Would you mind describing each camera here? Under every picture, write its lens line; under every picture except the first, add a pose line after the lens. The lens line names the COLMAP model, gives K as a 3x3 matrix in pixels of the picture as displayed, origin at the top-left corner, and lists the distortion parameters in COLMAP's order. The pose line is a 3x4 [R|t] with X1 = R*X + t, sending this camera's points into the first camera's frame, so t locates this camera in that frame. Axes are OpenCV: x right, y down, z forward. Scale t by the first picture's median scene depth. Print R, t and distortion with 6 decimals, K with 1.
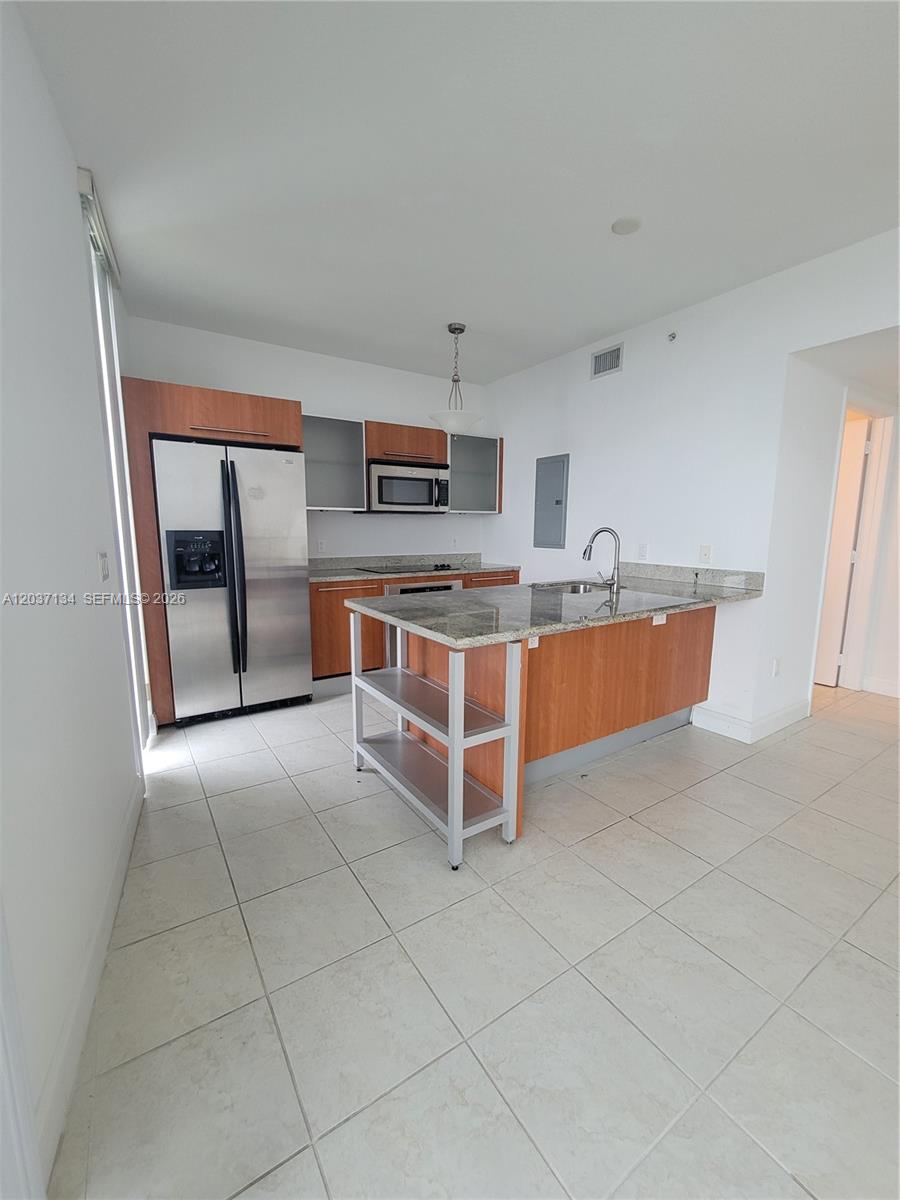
lens RADIAL K [[490.3, 0, 440.1], [0, 490.3, 605.3], [0, 0, 1]] dist [-0.002966, -0.001283]
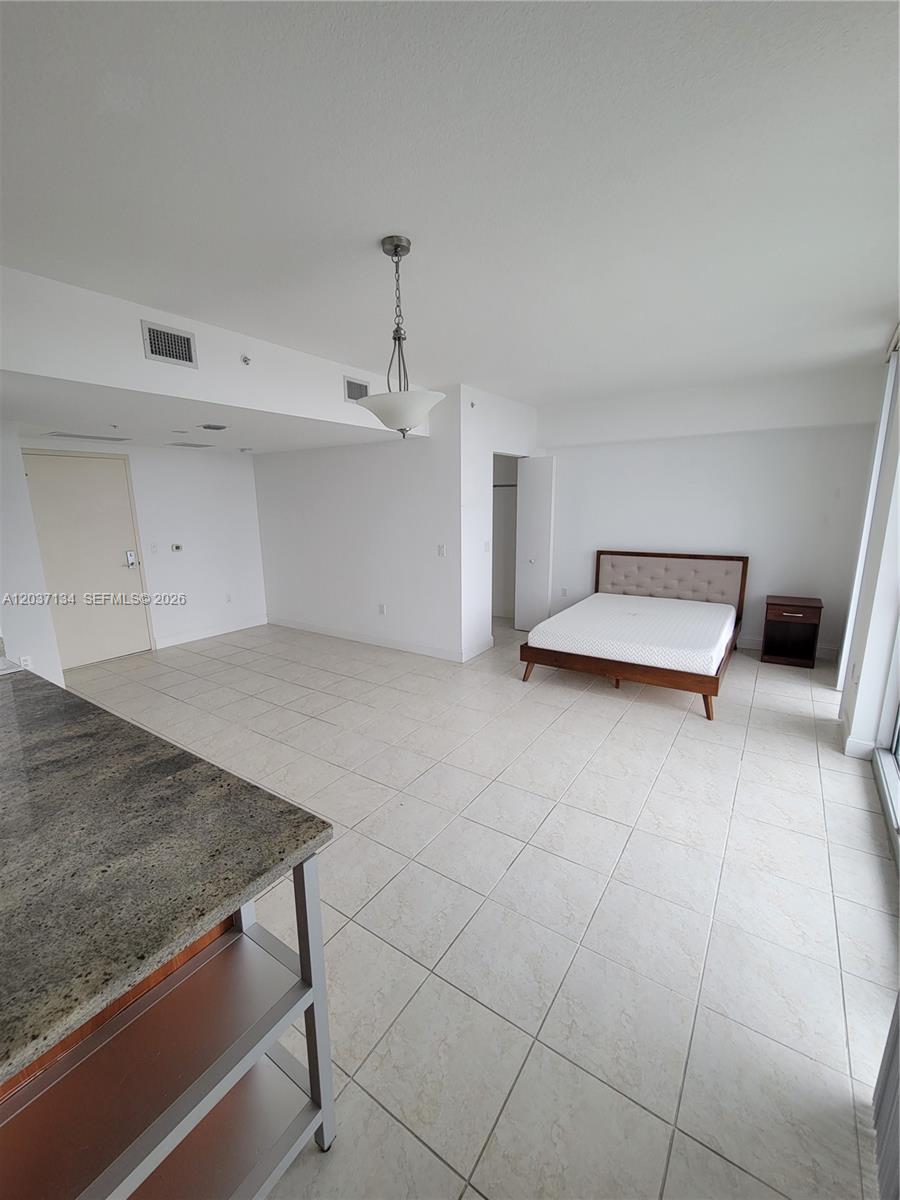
lens RADIAL K [[490.3, 0, 441.5], [0, 490.3, 607.4], [0, 0, 1]] dist [-0.002966, -0.001283]
pose [[-0.384716, -0.192887, 0.902656, -0.307664], [0.158807, 0.949508, 0.270583, -0.200451], [-0.909271, 0.247446, -0.334659, 0.559260]]
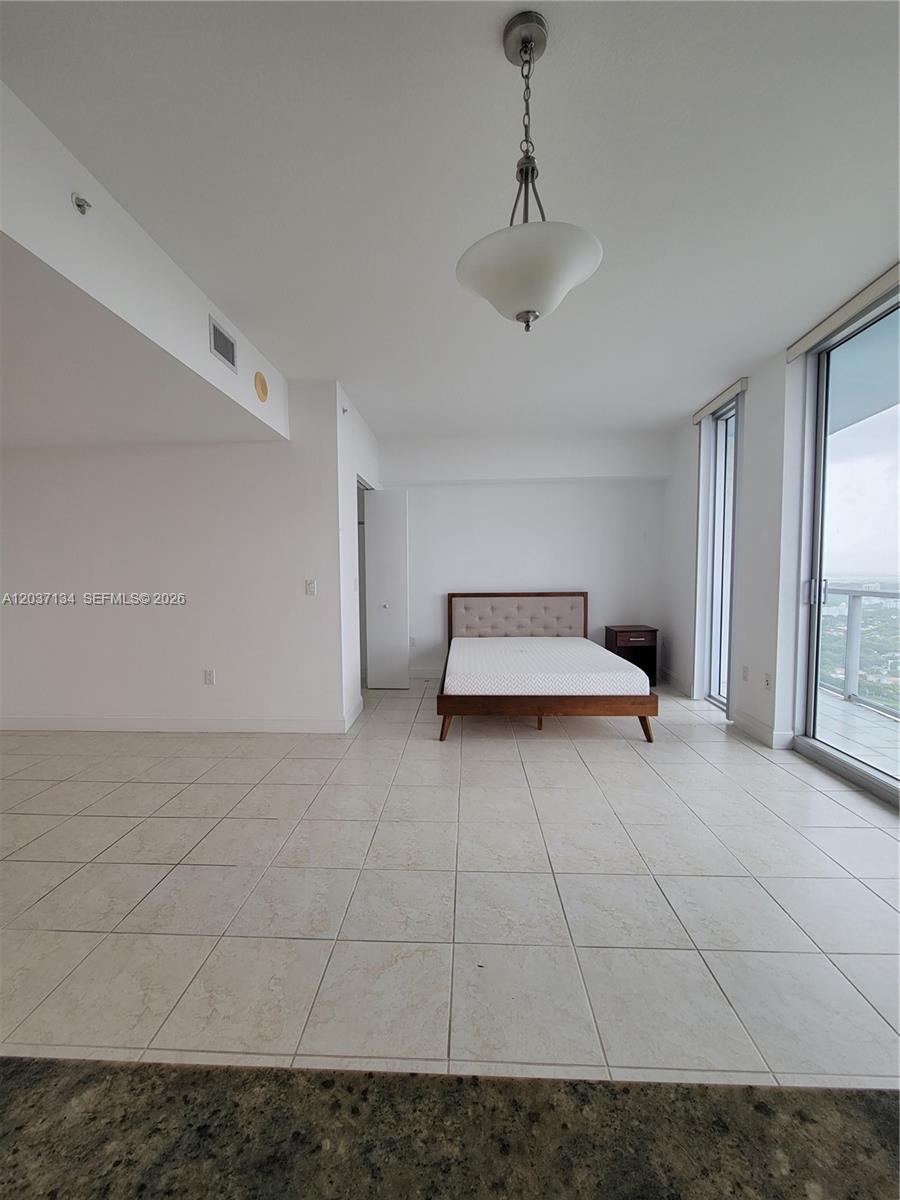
lens RADIAL K [[490.3, 0, 441.9], [0, 490.3, 604.6], [0, 0, 1]] dist [-0.002966, -0.001283]
pose [[-0.811045, -0.030353, 0.584196, 0.199771], [0.098776, 0.977208, 0.187905, -0.095927], [-0.576584, 0.210104, -0.789561, 0.759175]]
